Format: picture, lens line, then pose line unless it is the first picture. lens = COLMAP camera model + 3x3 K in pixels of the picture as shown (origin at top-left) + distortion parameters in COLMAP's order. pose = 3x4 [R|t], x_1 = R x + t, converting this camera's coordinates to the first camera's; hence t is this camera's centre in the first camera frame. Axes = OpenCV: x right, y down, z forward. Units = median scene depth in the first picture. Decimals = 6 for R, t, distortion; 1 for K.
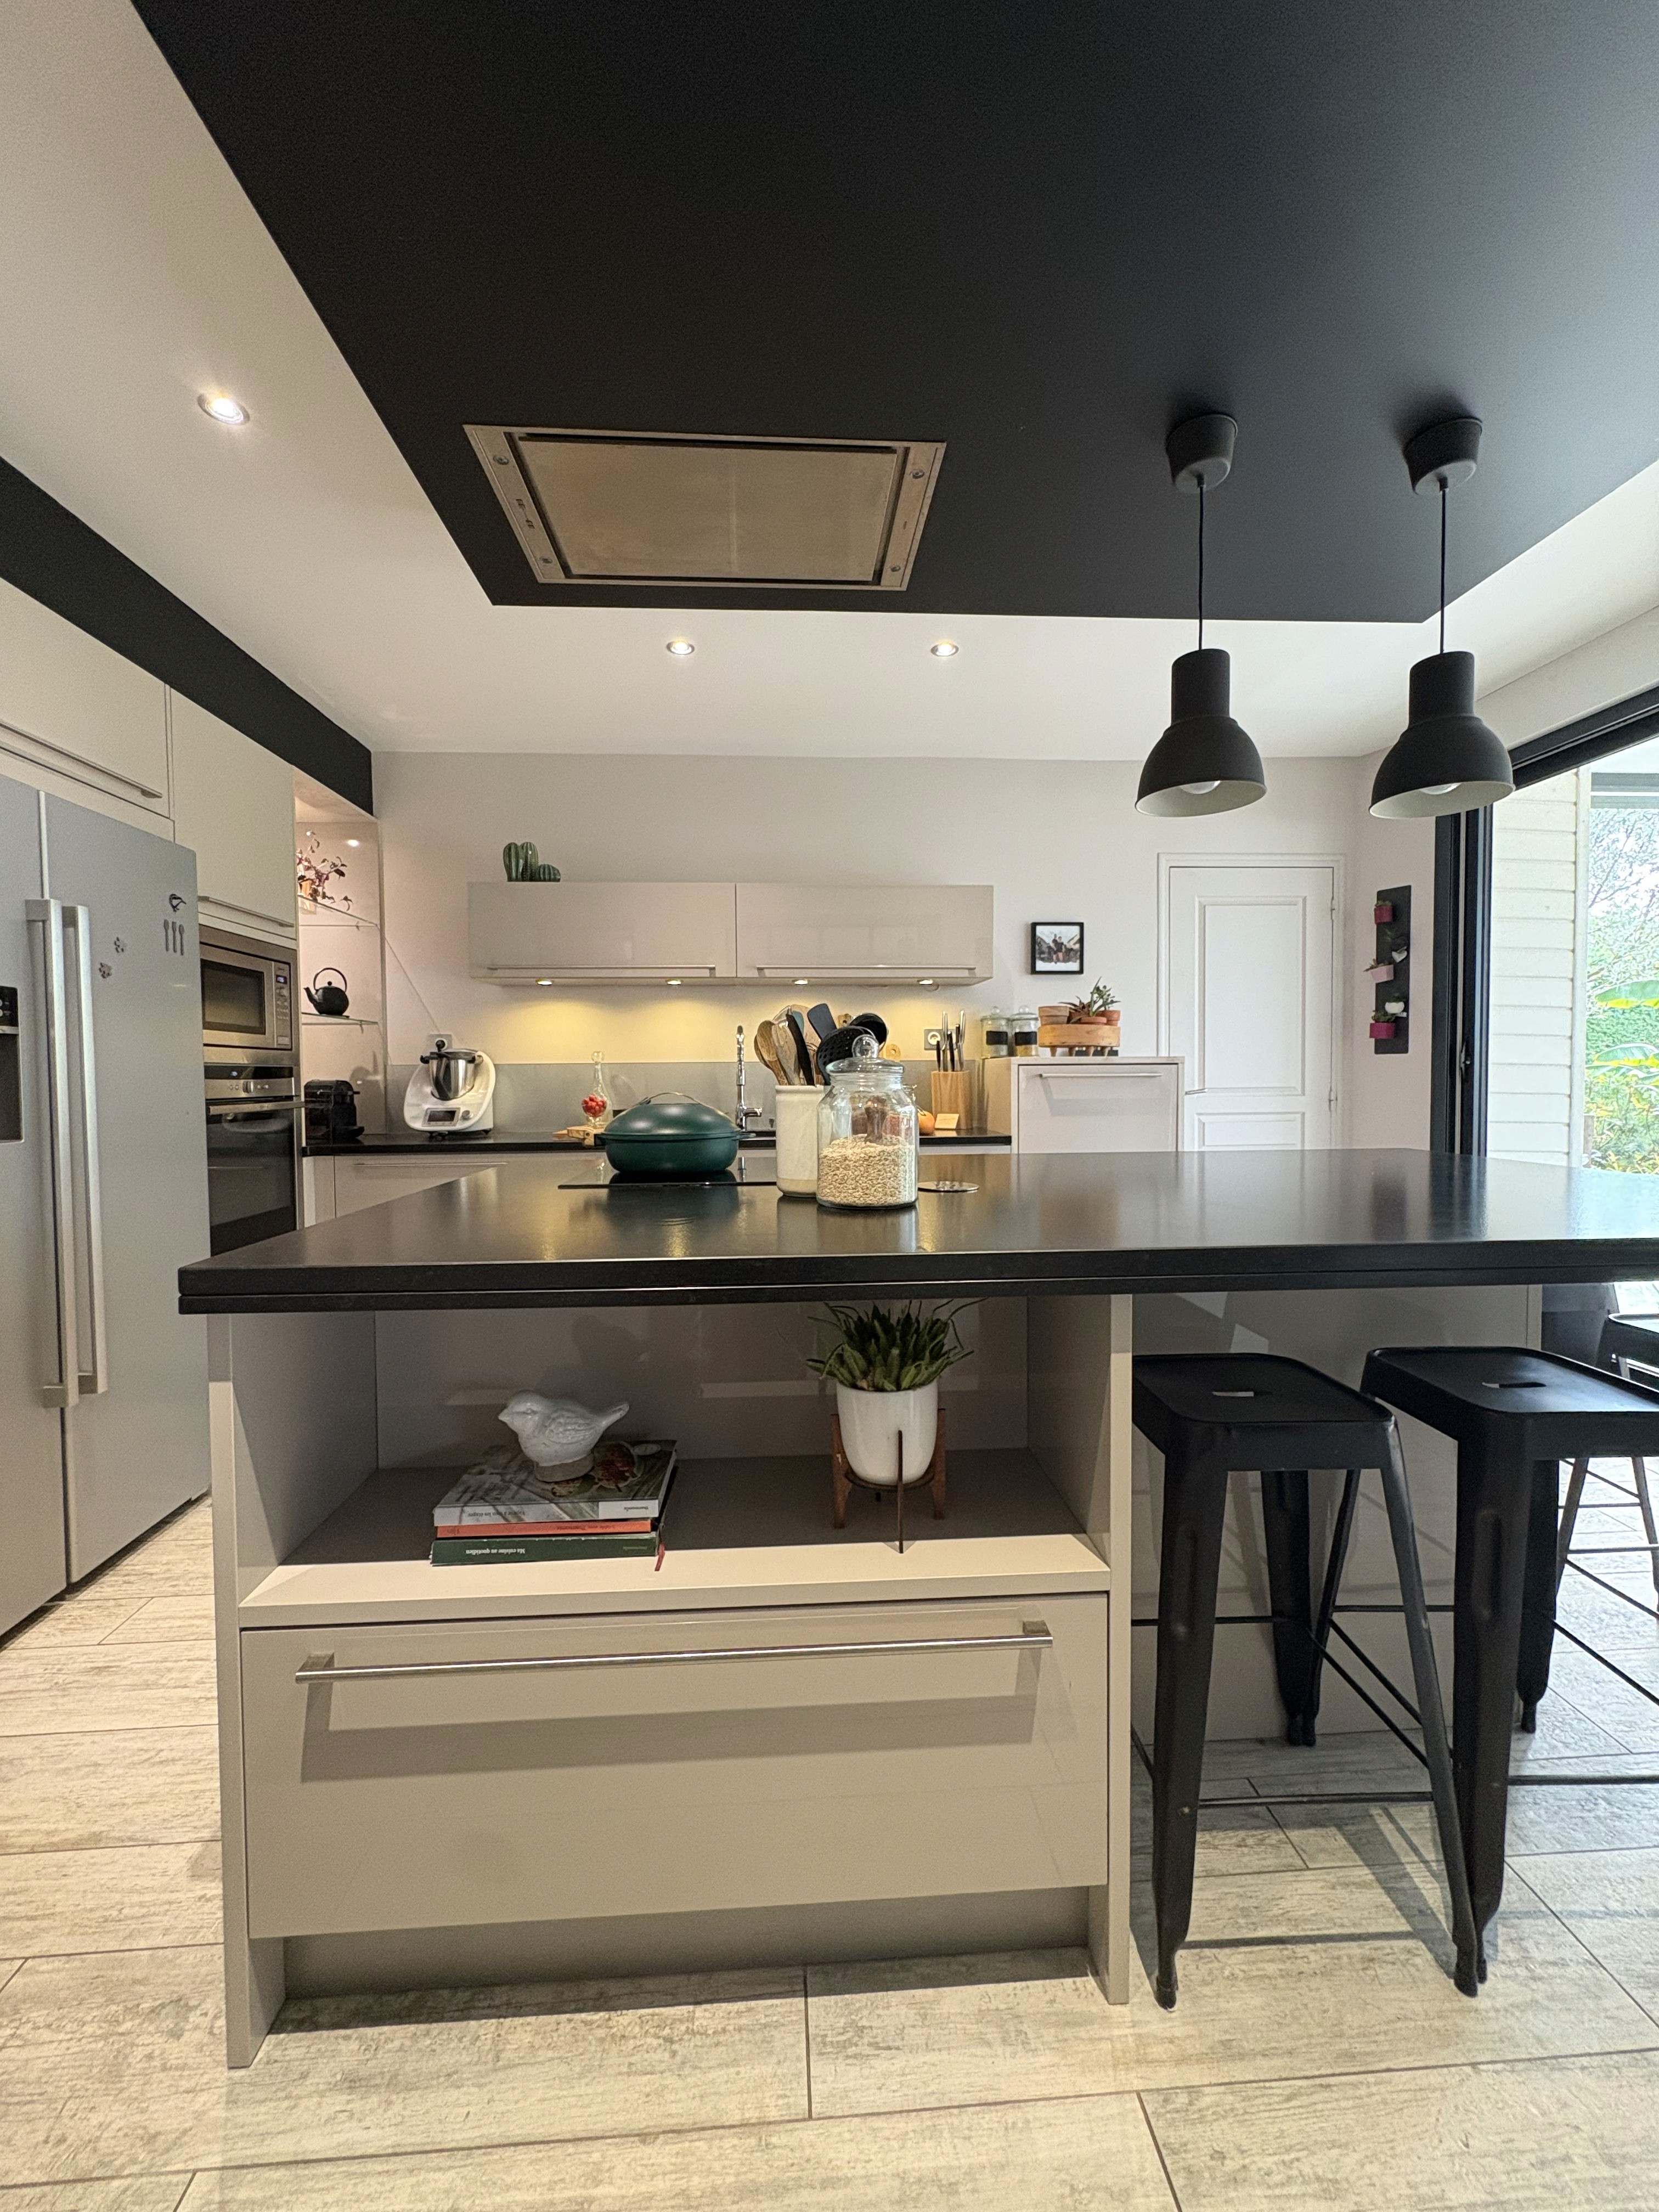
lens RADIAL K [[882.8, 0, 833.8], [0, 882.8, 1101.7], [0, 0, 1]] dist [0.002301, -0.000213]
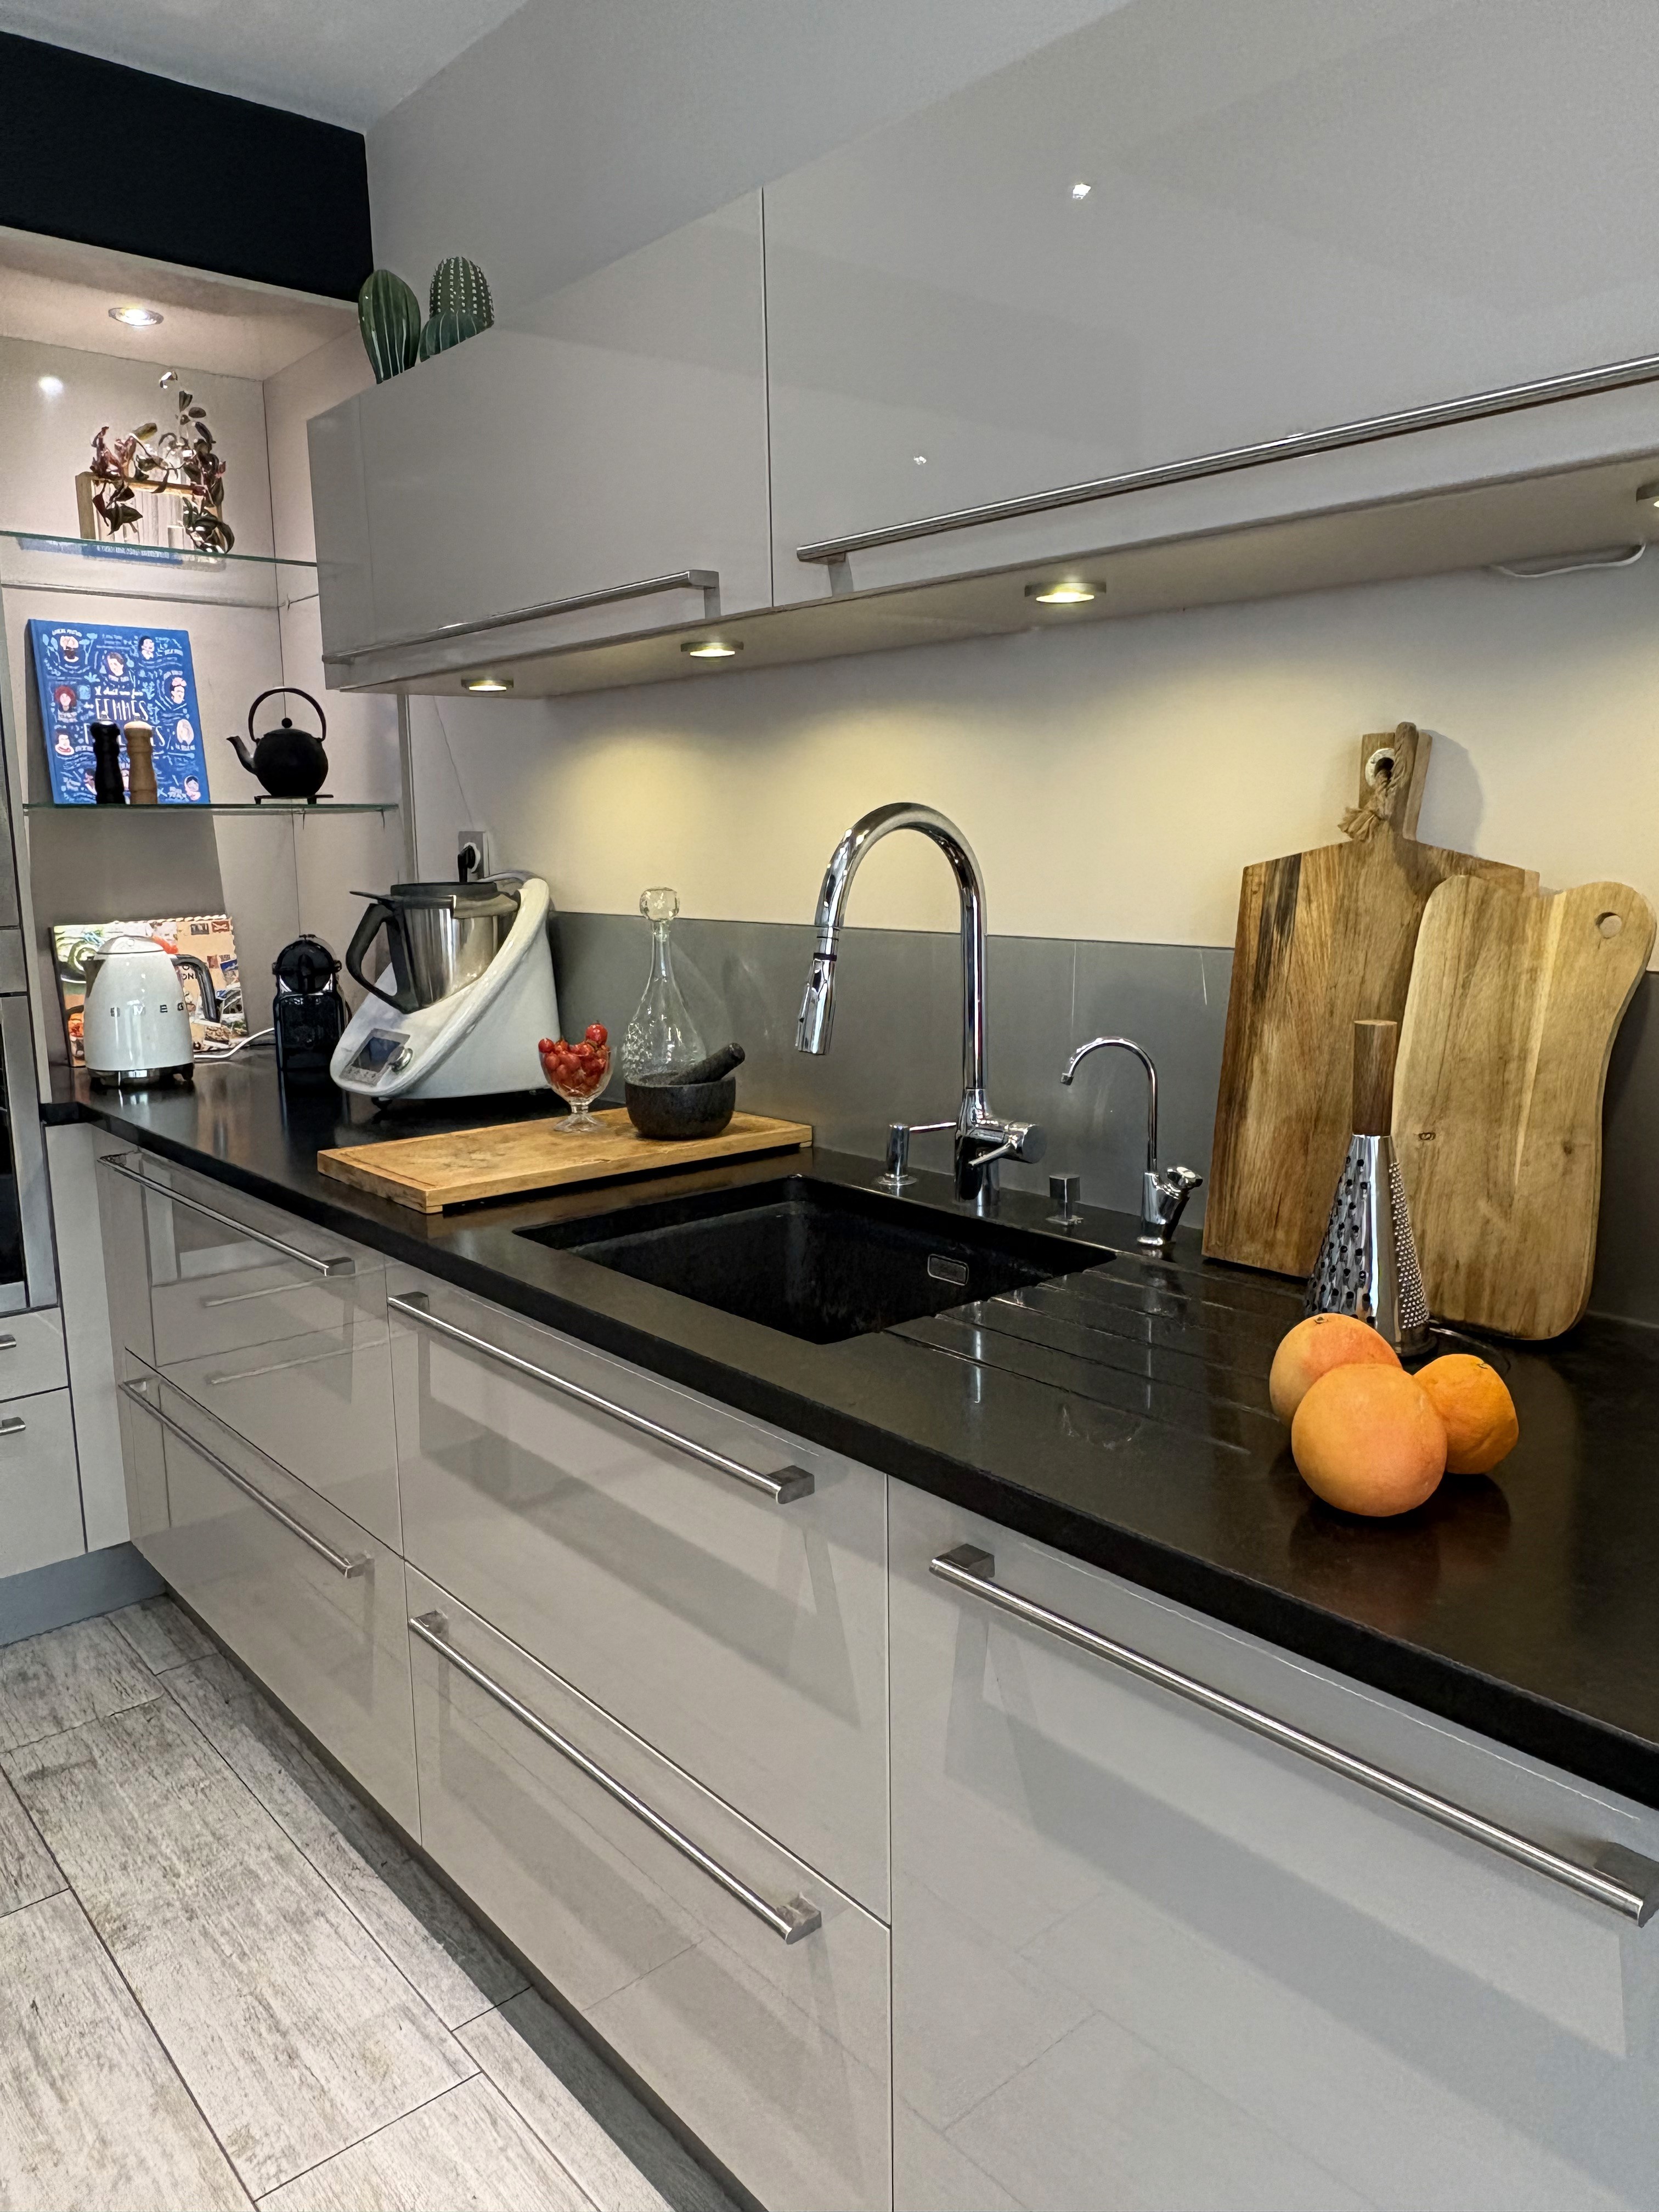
lens RADIAL K [[1545.7, 0, 829.5], [0, 1545.7, 1106.0], [0, 0, 1]] dist [-0.005711, -0.000656]
pose [[0.594119, 0.142446, -0.791664, 0.249287], [-0.014434, 0.985924, 0.166567, -0.077581], [0.804248, -0.087534, 0.587812, 0.753376]]
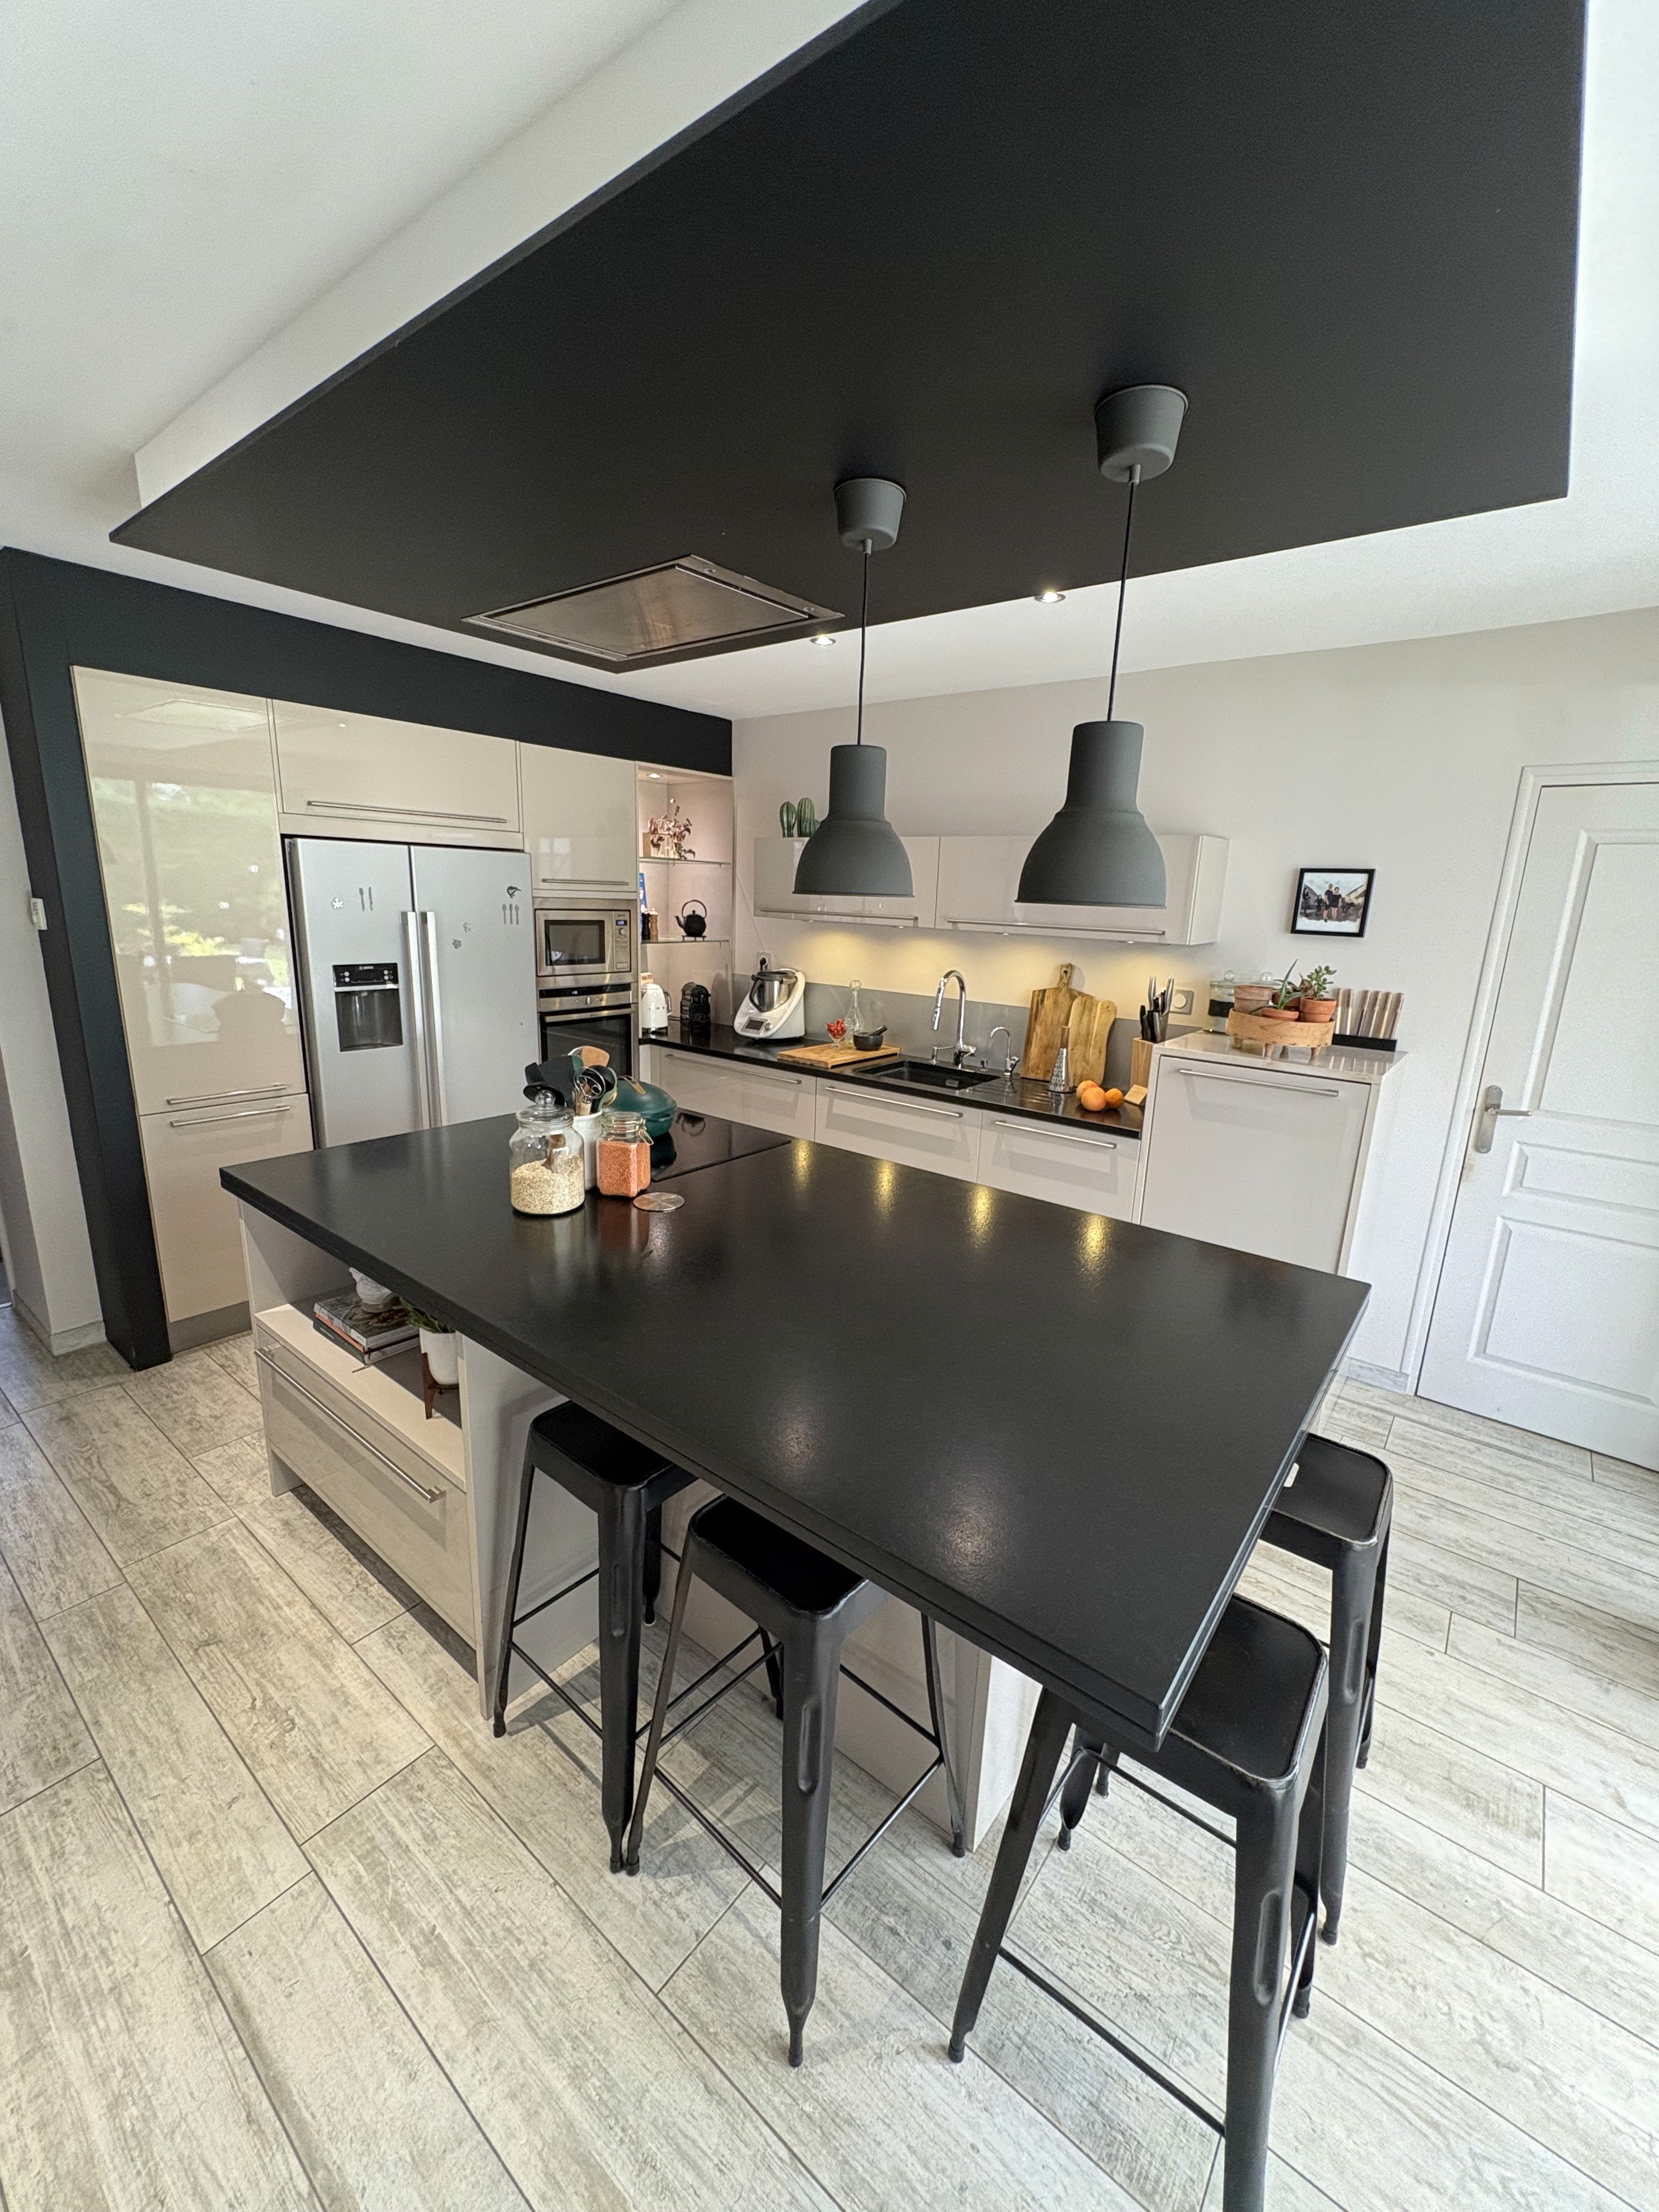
lens RADIAL K [[900.1, 0, 839.2], [0, 900.1, 1102.0], [0, 0, 1]] dist [0.000300, -0.000042]
pose [[0.743806, 0.189134, -0.641078, 0.532860], [-0.063816, 0.974843, 0.213561, -0.160800], [0.665343, -0.117937, 0.737164, 0.106101]]
